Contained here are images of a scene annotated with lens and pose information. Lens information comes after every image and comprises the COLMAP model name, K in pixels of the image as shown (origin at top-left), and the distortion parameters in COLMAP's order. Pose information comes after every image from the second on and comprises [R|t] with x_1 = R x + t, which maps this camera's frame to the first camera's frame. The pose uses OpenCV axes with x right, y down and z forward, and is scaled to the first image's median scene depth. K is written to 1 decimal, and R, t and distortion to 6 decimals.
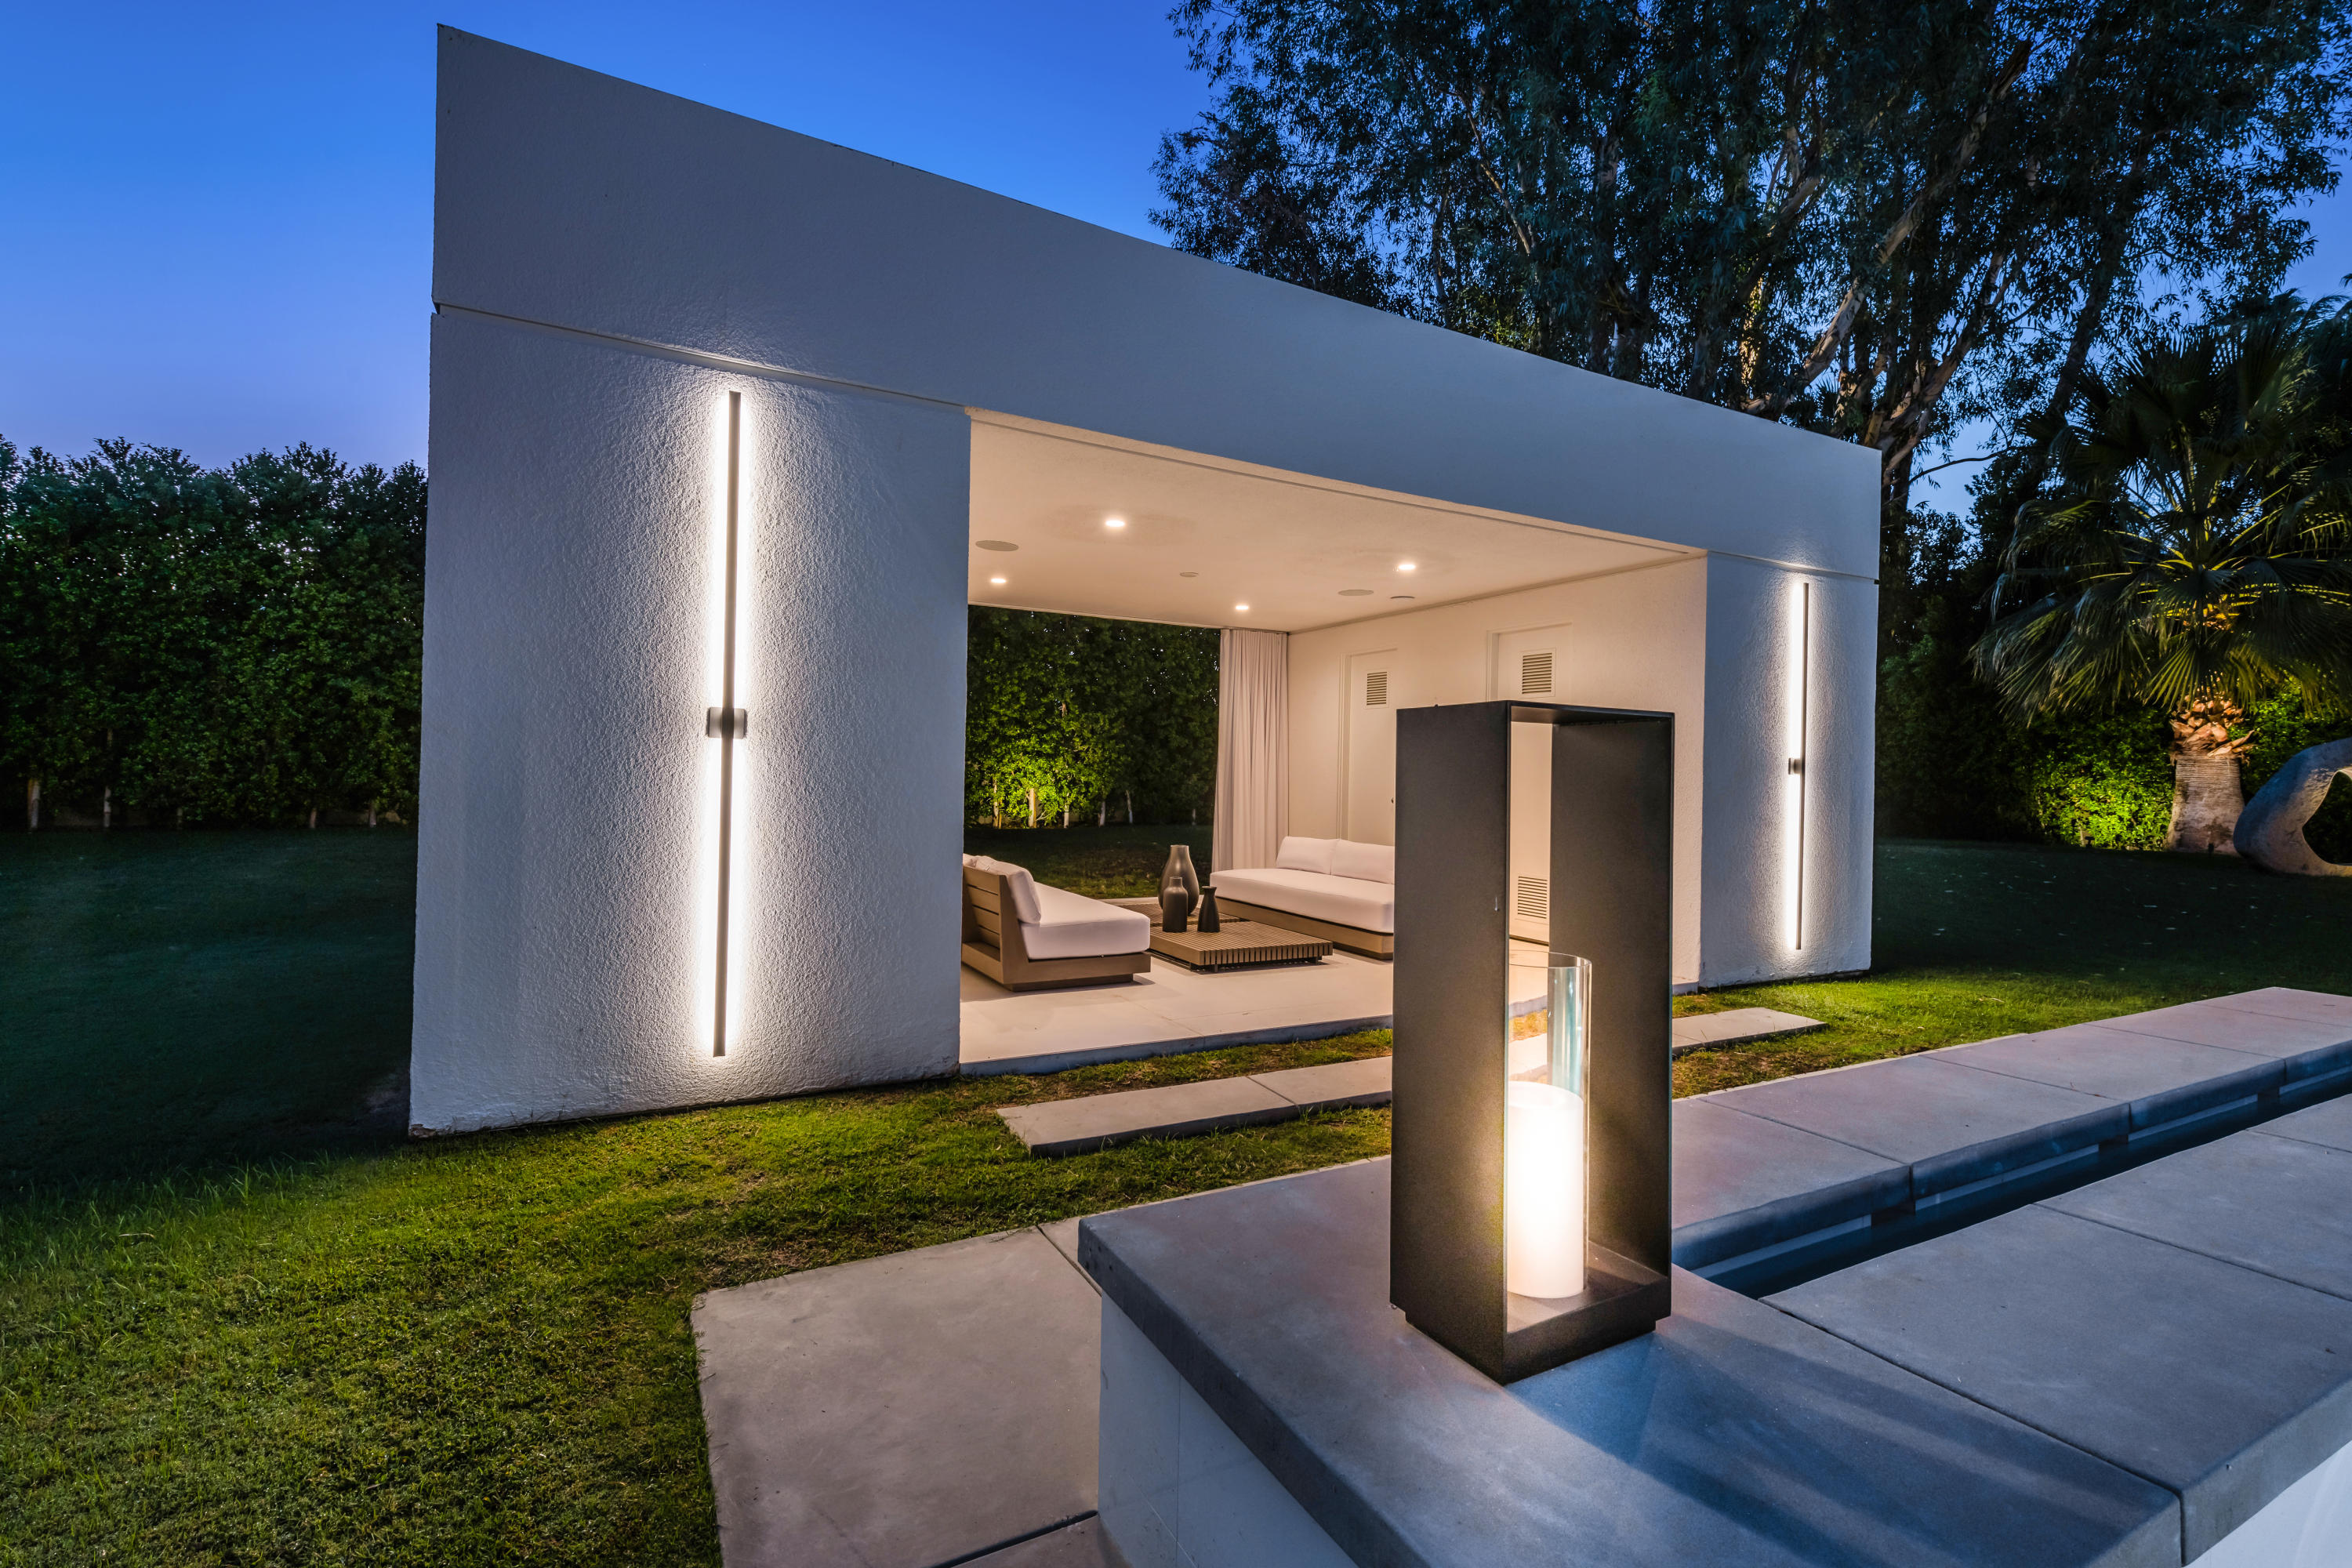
lens RADIAL K [[1055.7, 0, 1176.7], [0, 1055.7, 788.7], [0, 0, 1]] dist [0.002475, 0.000245]
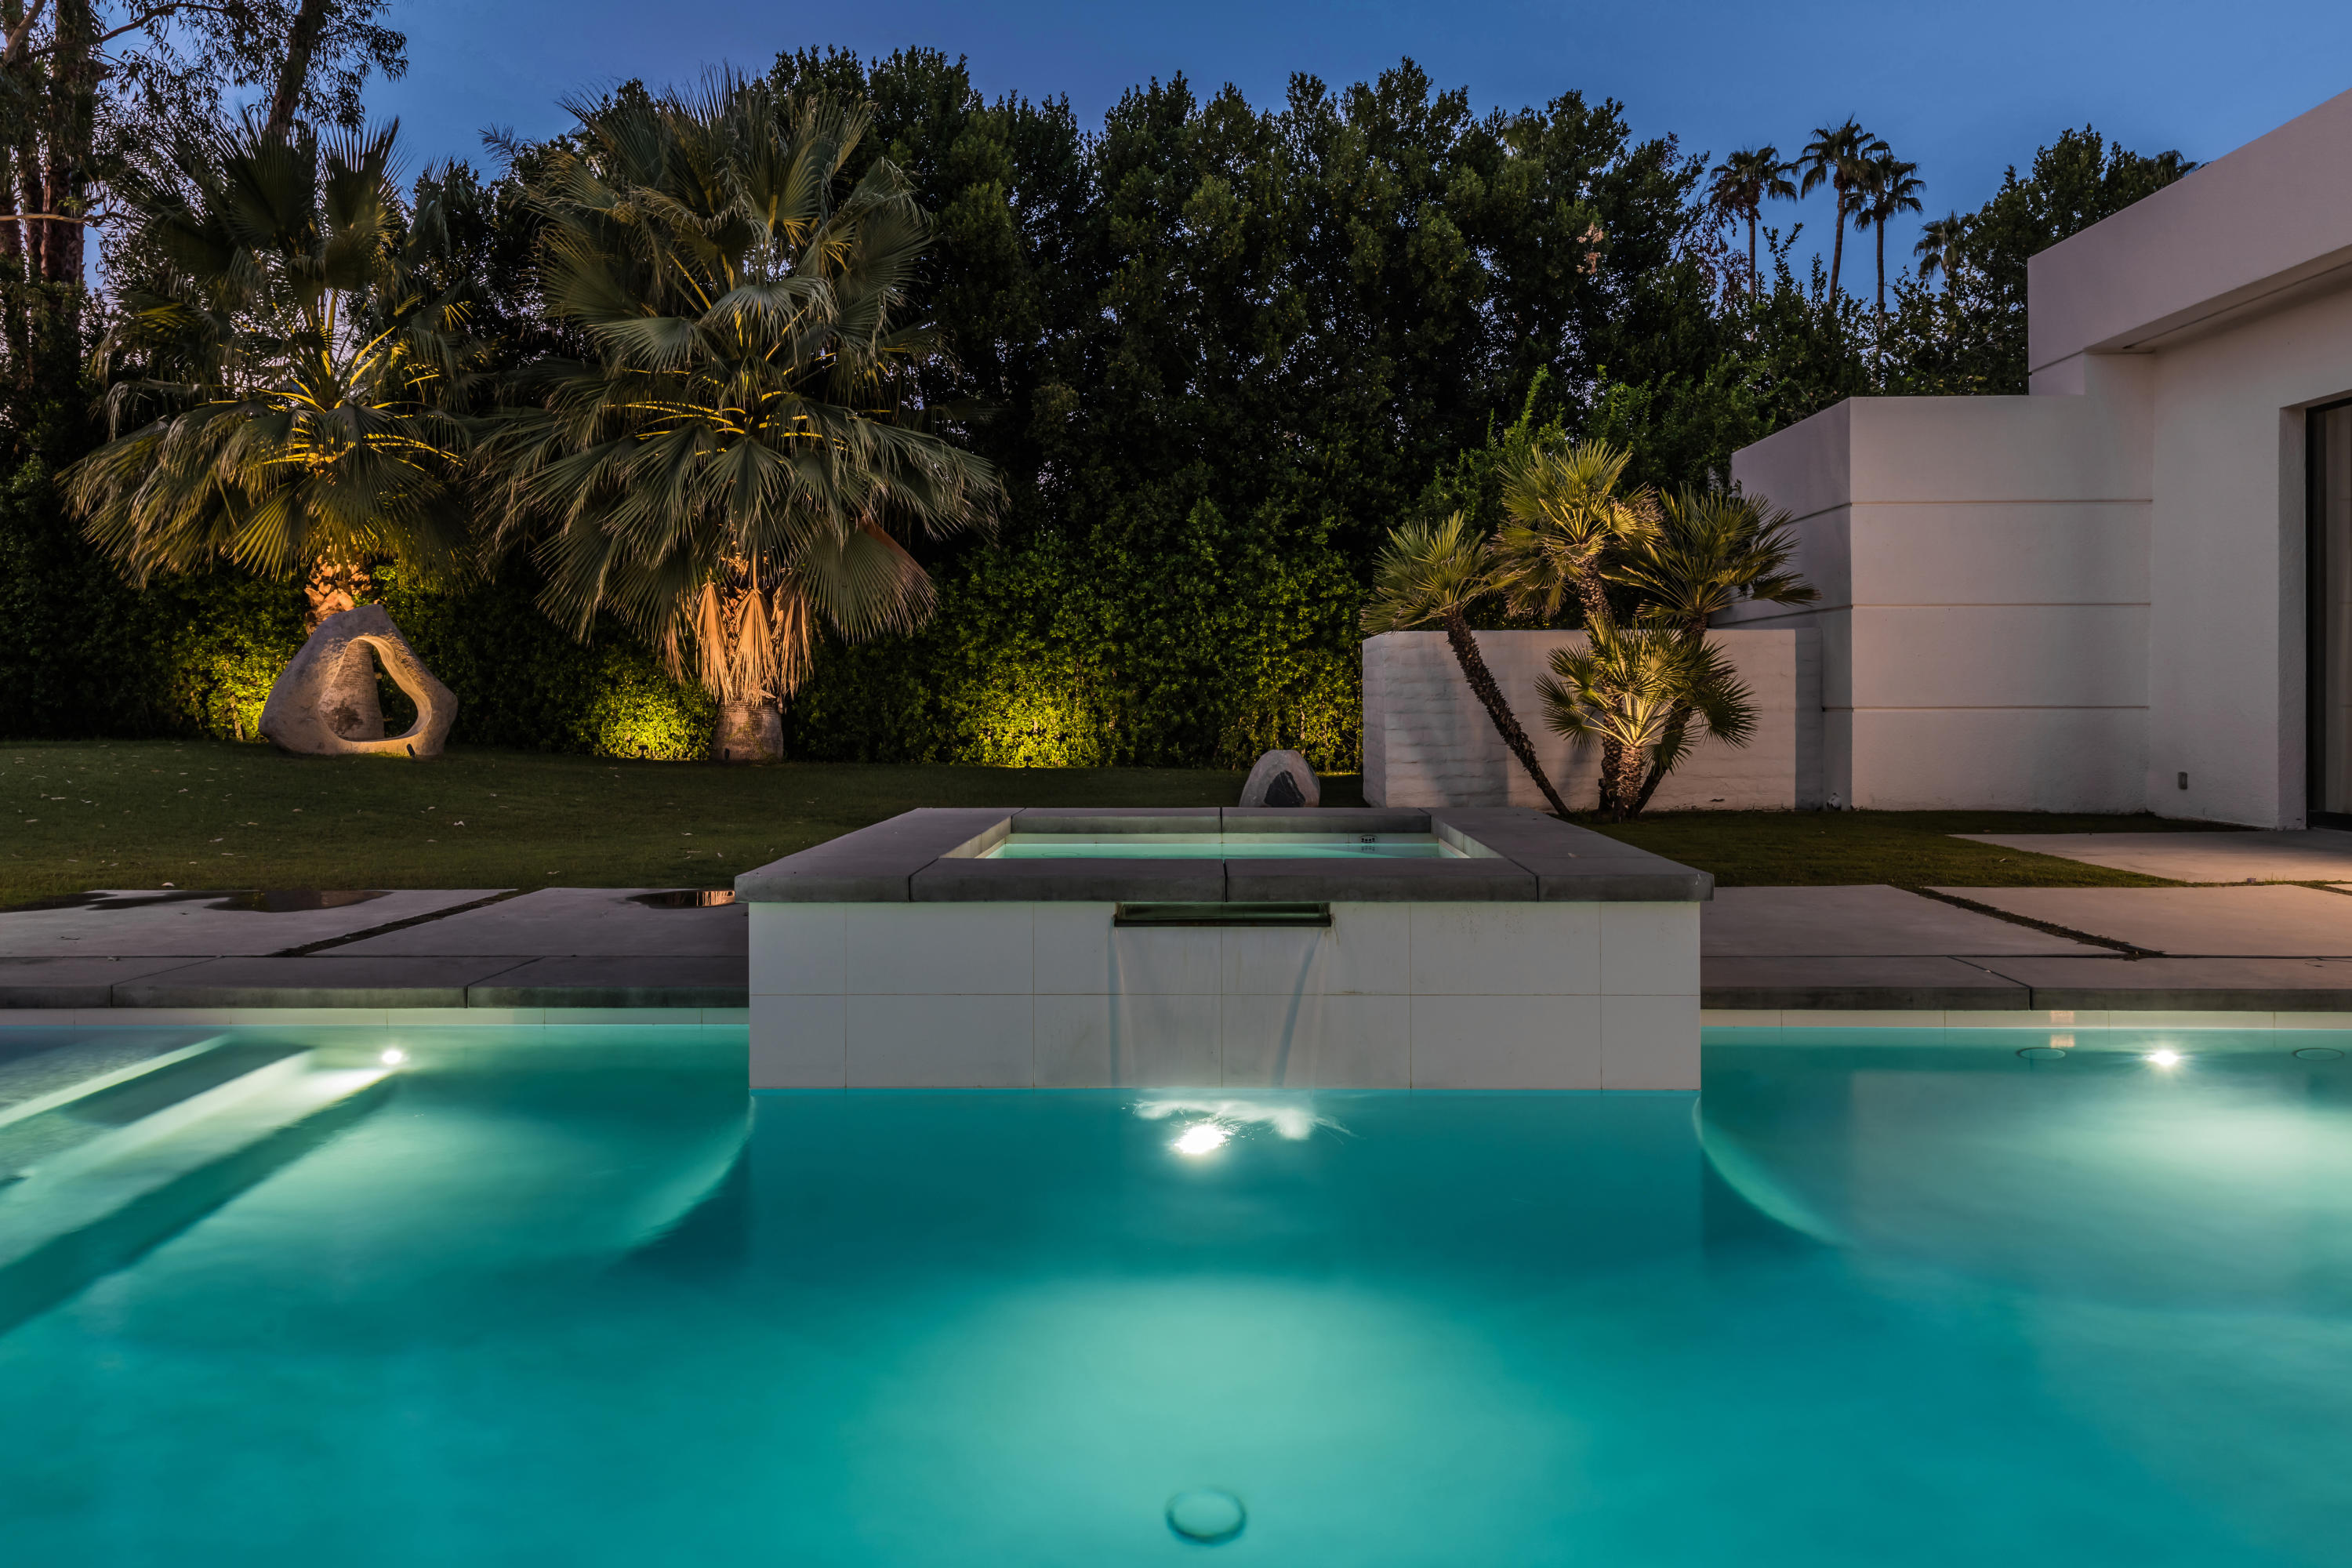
lens RADIAL K [[1614.4, 0, 1206.1], [0, 1614.4, 719.2], [0, 0, 1]] dist [0.015512, -0.003817]
pose [[0.481216, -0.033745, 0.875952, 0.151457], [0.019983, 0.999421, 0.027524, 0.020290], [-0.876374, 0.004259, 0.481612, -0.246971]]
